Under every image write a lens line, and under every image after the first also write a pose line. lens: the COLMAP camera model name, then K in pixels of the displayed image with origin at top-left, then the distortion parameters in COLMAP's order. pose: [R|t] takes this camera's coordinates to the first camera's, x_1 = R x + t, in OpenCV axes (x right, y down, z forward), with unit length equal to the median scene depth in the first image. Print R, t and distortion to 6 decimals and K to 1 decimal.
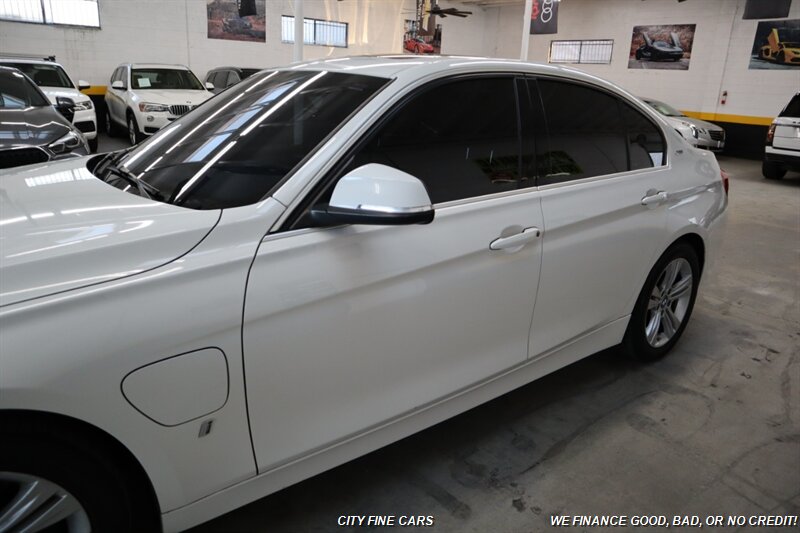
lens RADIAL K [[551.4, 0, 398.1], [0, 551.4, 268.3], [0, 0, 1]] dist [-0.115843, 0.064454]
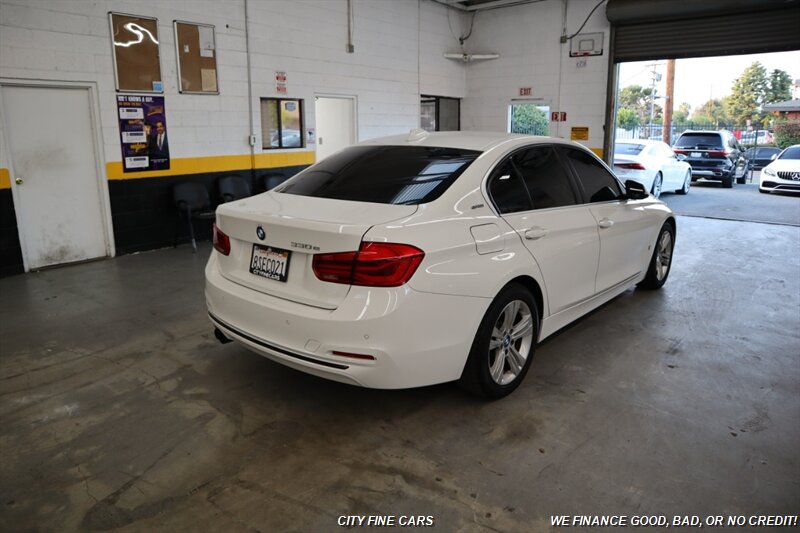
lens RADIAL K [[551.4, 0, 396.4], [0, 551.4, 274.5], [0, 0, 1]] dist [-0.115843, 0.064454]
pose [[-0.981687, 0.012970, -0.190060, 0.148614], [-0.090269, 0.846893, 0.524045, -0.213992], [0.167758, 0.531605, -0.830213, 0.629120]]
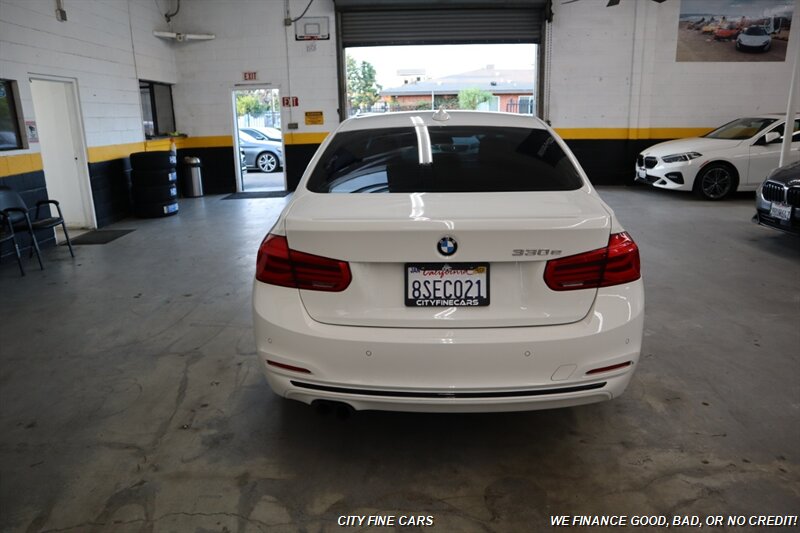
lens RADIAL K [[551.4, 0, 396.9], [0, 551.4, 272.8], [0, 0, 1]] dist [-0.115843, 0.064454]
pose [[-0.653412, 0.182652, -0.734637, 0.321810], [-0.236287, 0.872758, 0.427155, -0.153369], [0.719181, 0.452694, -0.527112, 0.473869]]
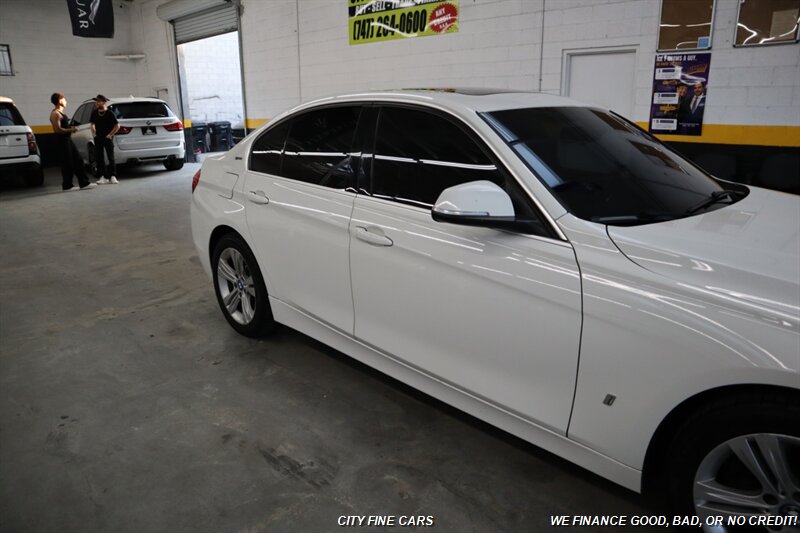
lens RADIAL K [[551.4, 0, 396.8], [0, 551.4, 267.7], [0, 0, 1]] dist [-0.115843, 0.064454]
pose [[-0.113832, -0.316895, 0.941605, -0.291176], [0.315716, 0.887099, 0.336718, -0.120663], [-0.942001, 0.335609, -0.000932, 0.313163]]
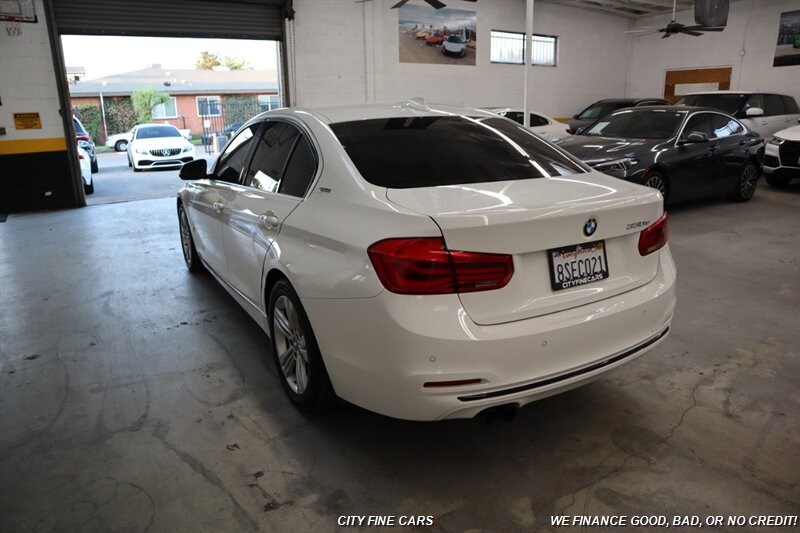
lens RADIAL K [[551.4, 0, 395.7], [0, 551.4, 275.2], [0, 0, 1]] dist [-0.115843, 0.064454]
pose [[-0.126245, 0.249433, -0.960128, 0.375634], [-0.291798, 0.915715, 0.276262, -0.100182], [0.948112, 0.315040, -0.042821, 0.322669]]
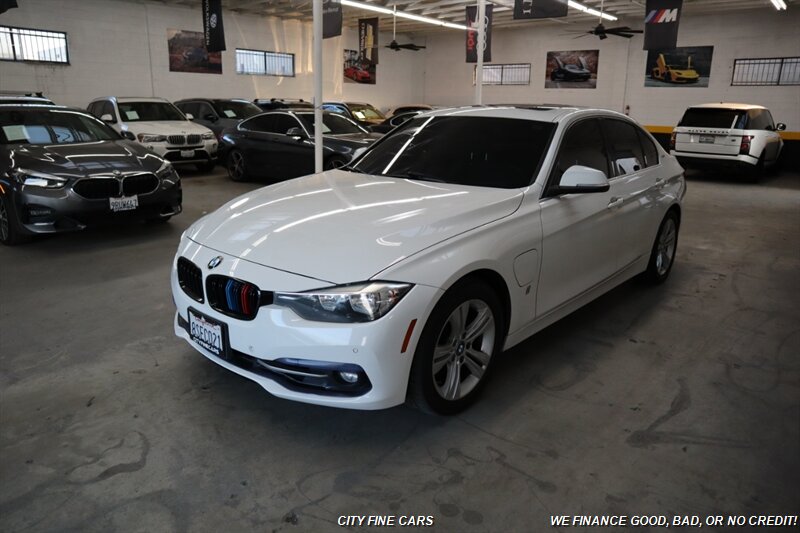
lens RADIAL K [[551.4, 0, 397.2], [0, 551.4, 265.8], [0, 0, 1]] dist [-0.115843, 0.064454]
pose [[0.984945, -0.072432, 0.156959, -0.156638], [0.078317, 0.996427, -0.031629, 0.030164], [-0.154107, 0.043446, 0.987099, -0.137115]]
